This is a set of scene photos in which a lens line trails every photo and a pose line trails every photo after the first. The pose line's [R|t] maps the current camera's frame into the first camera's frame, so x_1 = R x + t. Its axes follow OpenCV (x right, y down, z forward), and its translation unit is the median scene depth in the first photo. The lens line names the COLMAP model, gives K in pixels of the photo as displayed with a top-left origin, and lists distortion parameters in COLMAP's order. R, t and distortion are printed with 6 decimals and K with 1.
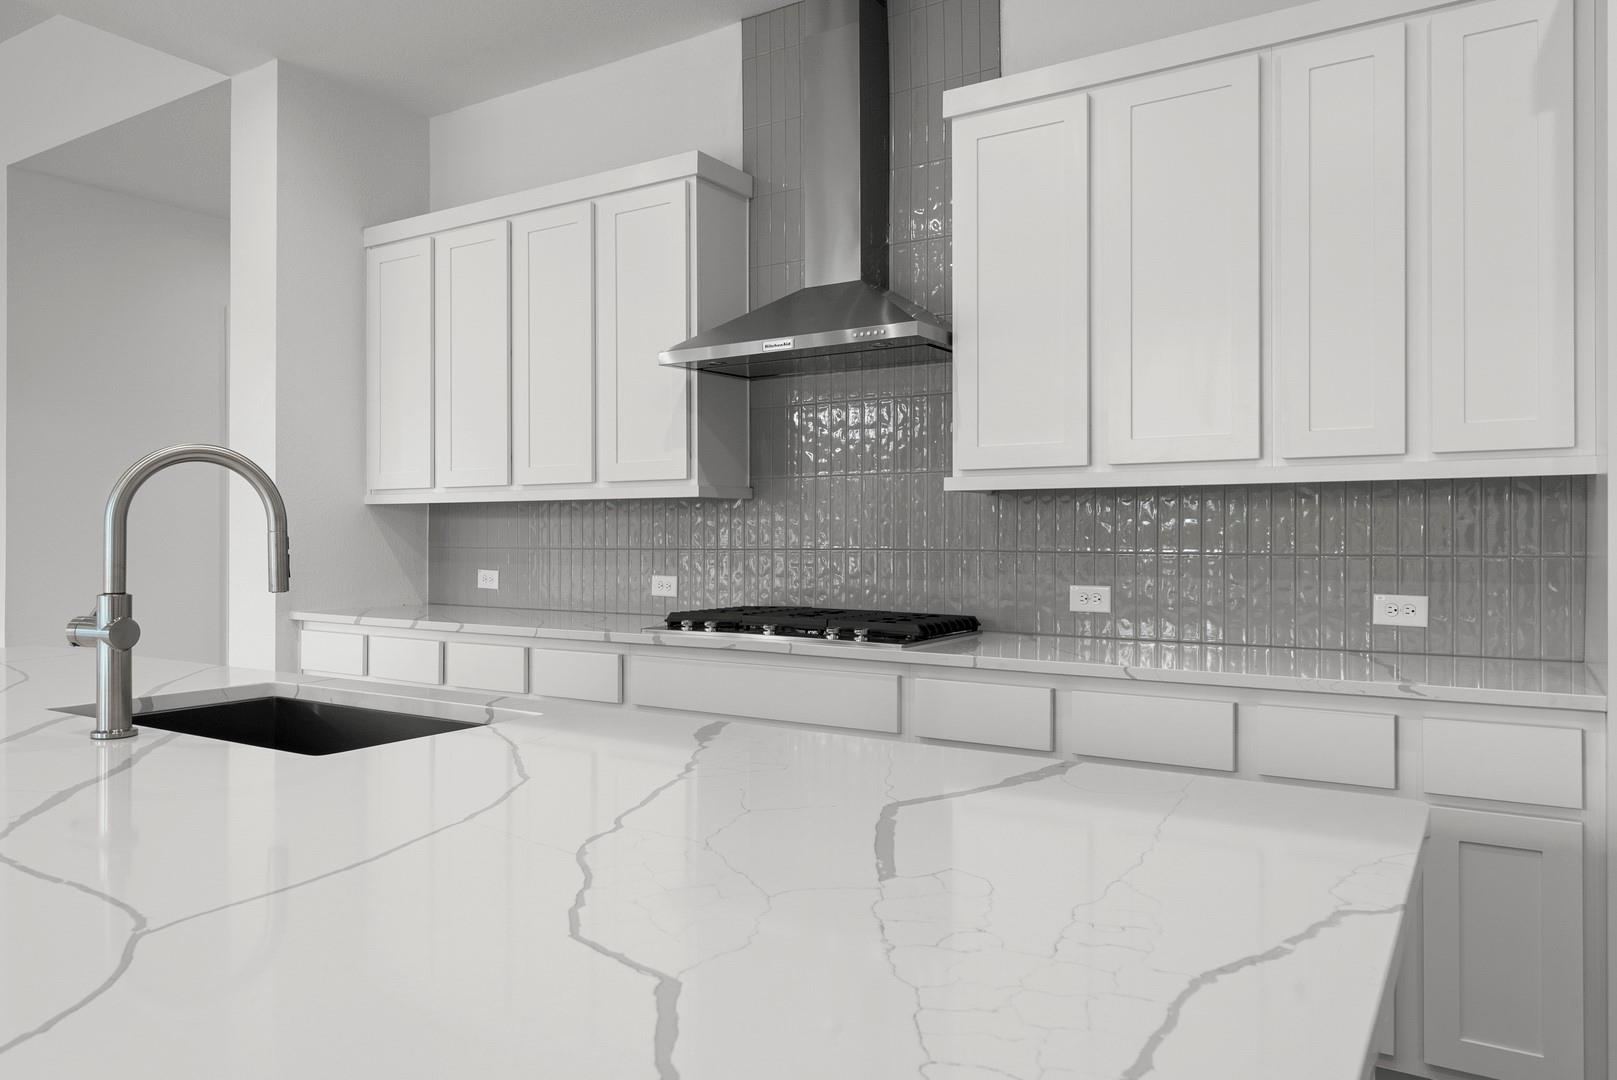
lens RADIAL K [[1103.2, 0, 808.5], [0, 1103.2, 540.0], [0, 0, 1]] dist [-0.000407, -0.000036]
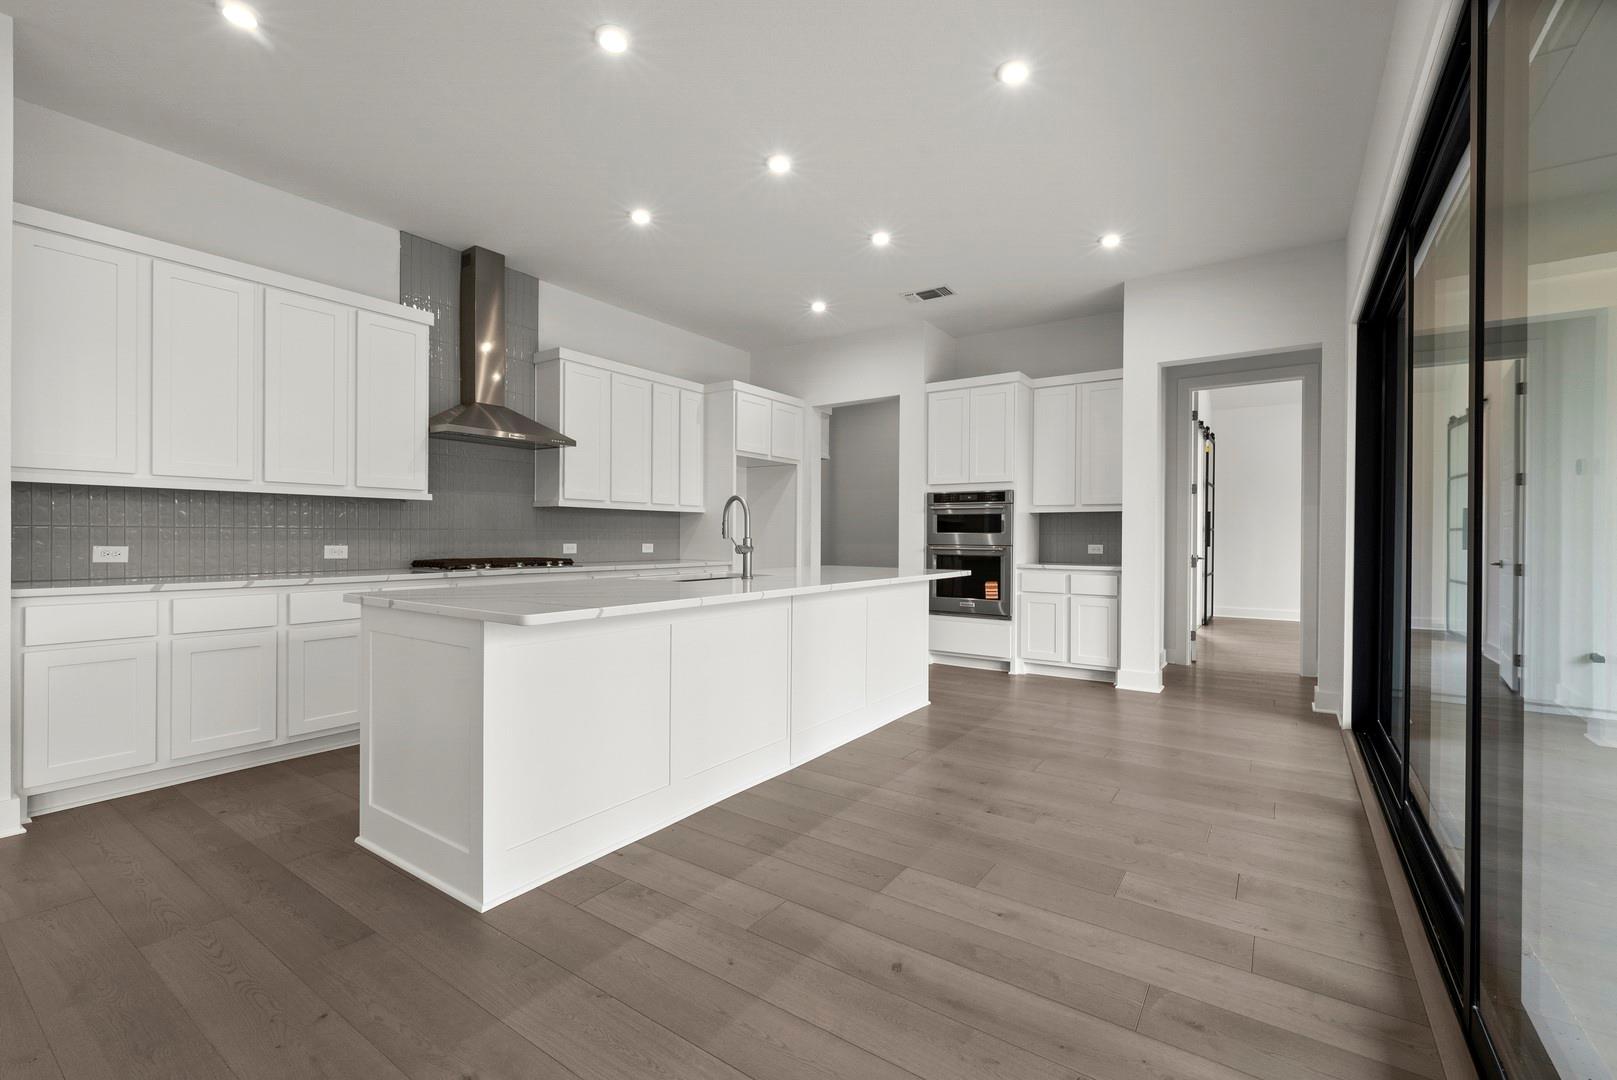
lens RADIAL K [[684.6, 0, 808.5], [0, 684.6, 540.0], [0, 0, 1]] dist [0.000069, 0.000008]
pose [[0.040701, -0.007175, 0.999146, -1.127190], [-0.002636, 0.999970, 0.007288, 0.016185], [-0.999168, -0.002930, 0.040681, 0.293910]]
